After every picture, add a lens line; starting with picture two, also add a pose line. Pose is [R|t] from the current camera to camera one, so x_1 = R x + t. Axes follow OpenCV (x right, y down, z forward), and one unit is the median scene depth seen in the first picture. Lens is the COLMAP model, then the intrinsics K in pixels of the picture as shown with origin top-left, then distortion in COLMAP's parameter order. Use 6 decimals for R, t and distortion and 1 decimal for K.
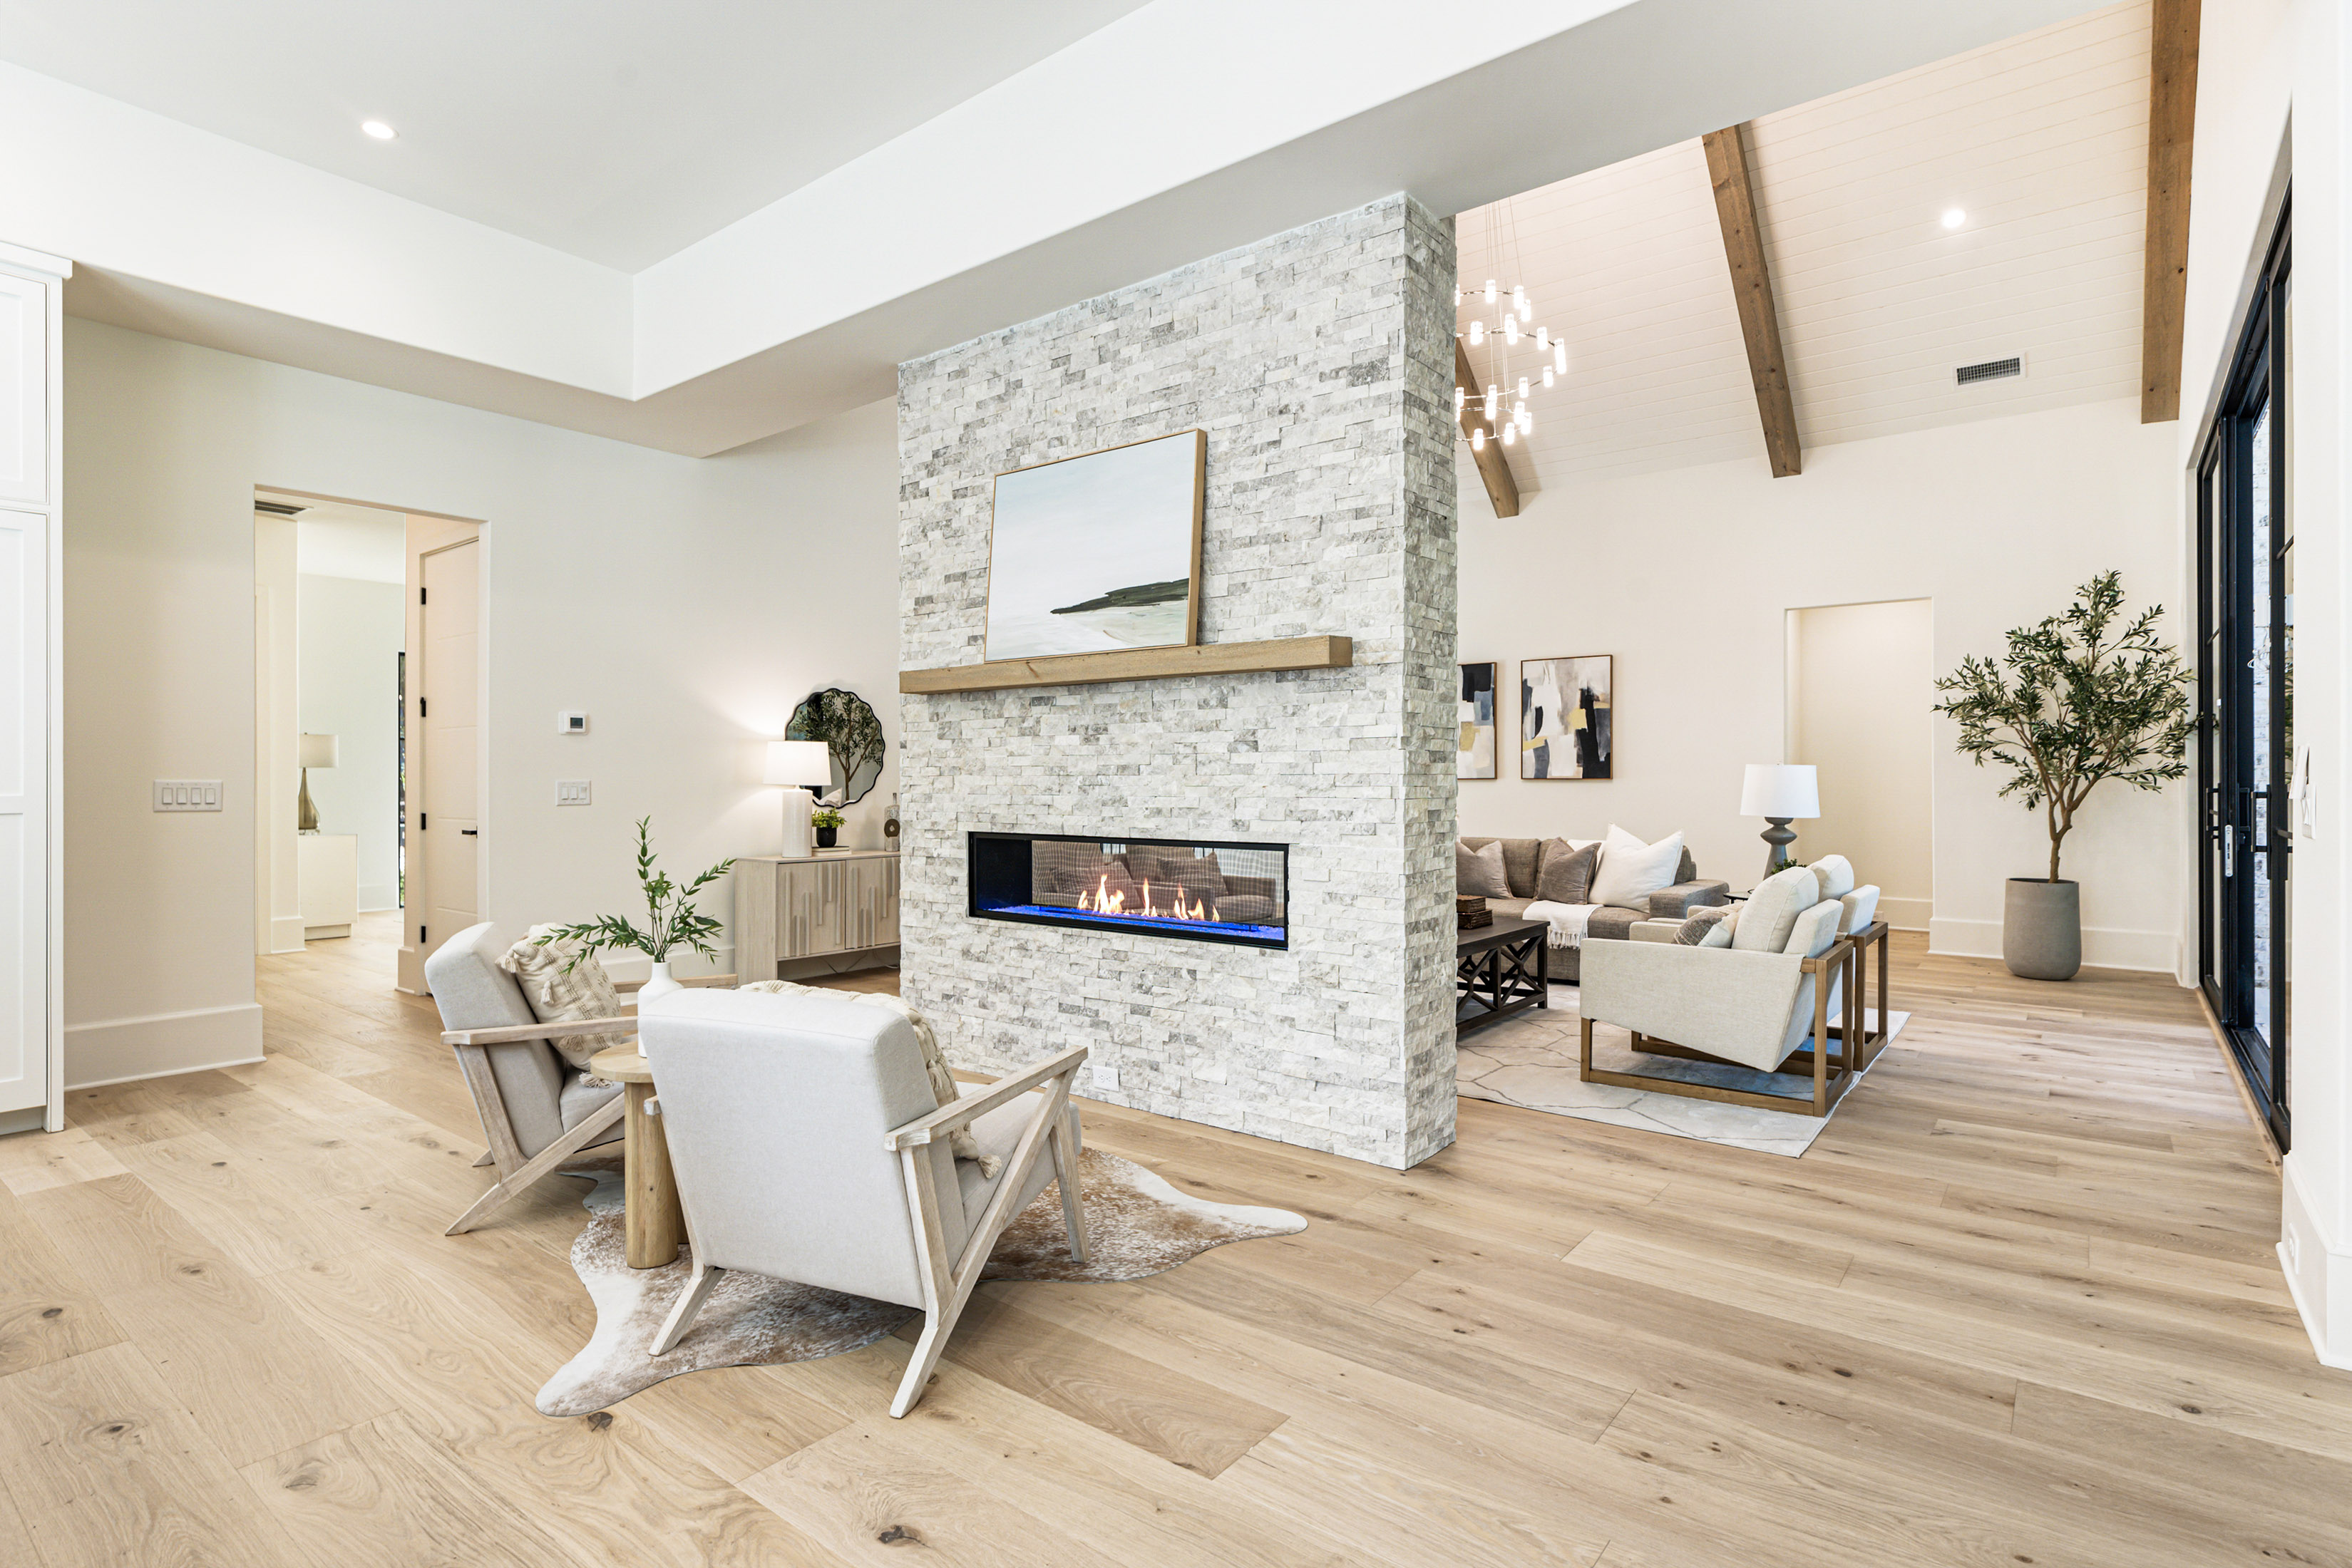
lens RADIAL K [[1176.4, 0, 1170.5], [0, 1176.4, 782.9], [0, 0, 1]] dist [-0.004661, 0.000251]
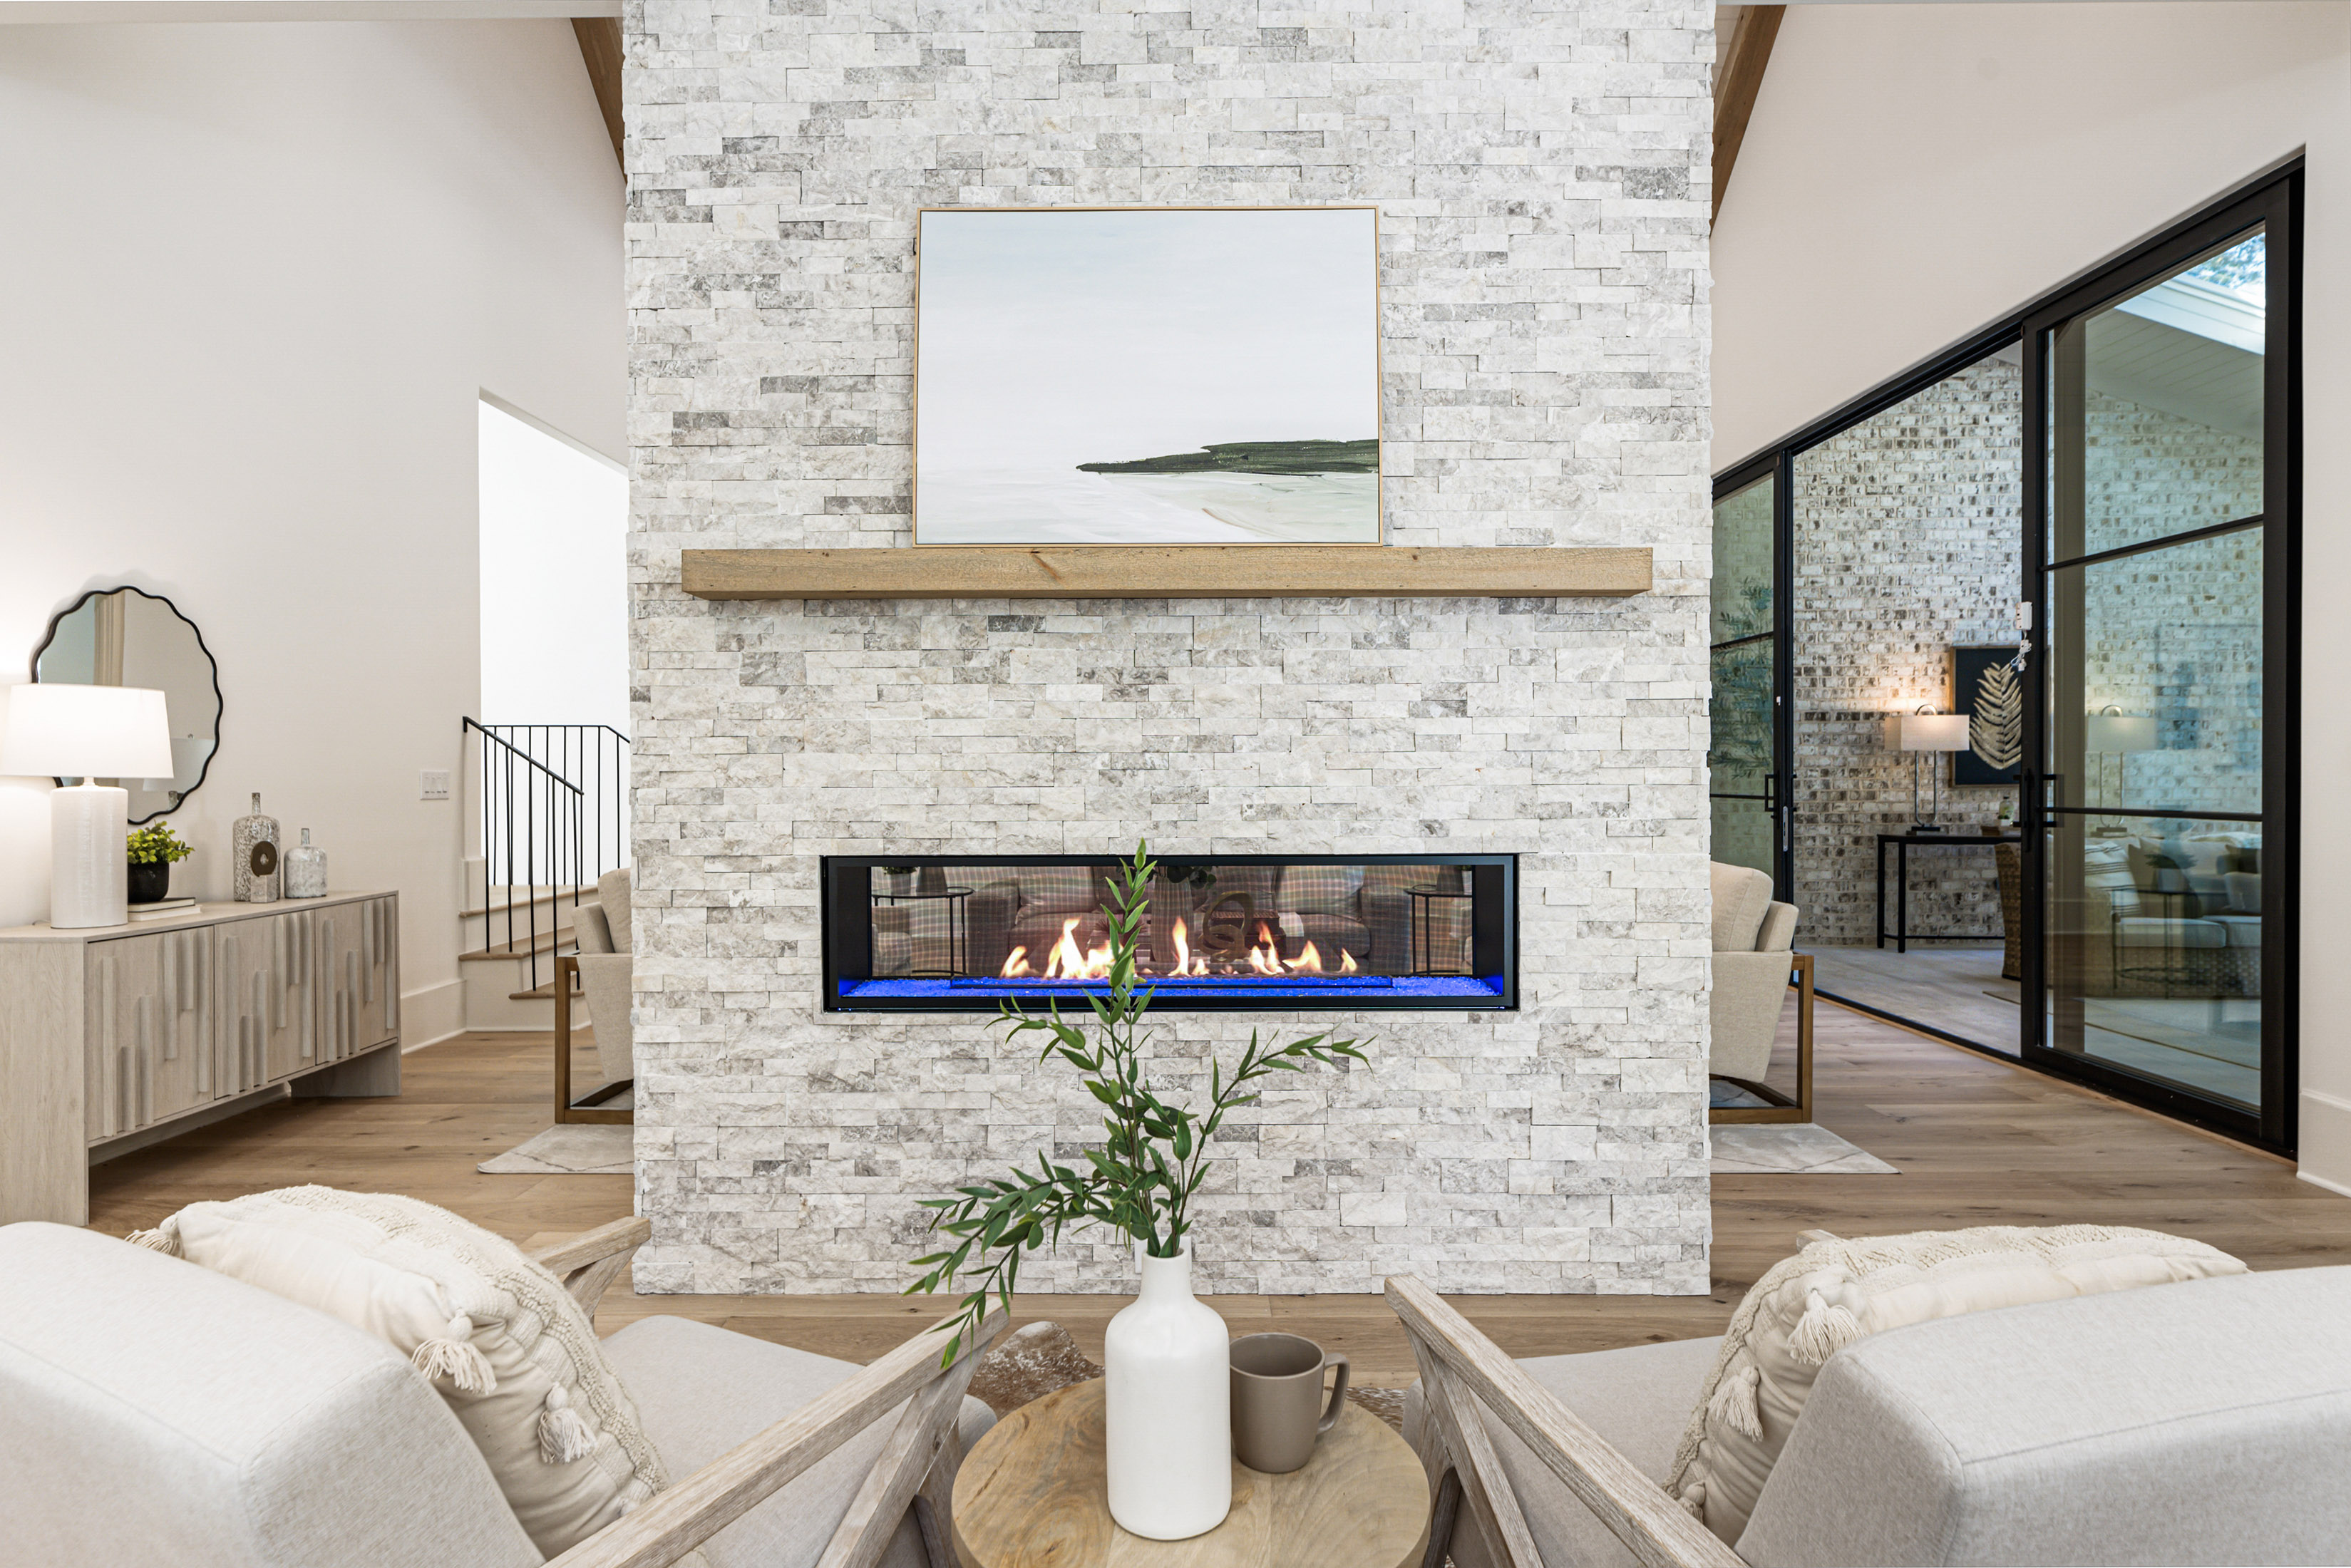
lens RADIAL K [[1303.5, 0, 1175.1], [0, 1303.5, 787.5], [0, 0, 1]] dist [-0.004609, 0.000482]
pose [[0.788807, -0.008359, 0.614584, -0.476688], [0.004838, 0.999961, 0.007391, 0.006848], [-0.614621, -0.002857, 0.788817, 0.488671]]
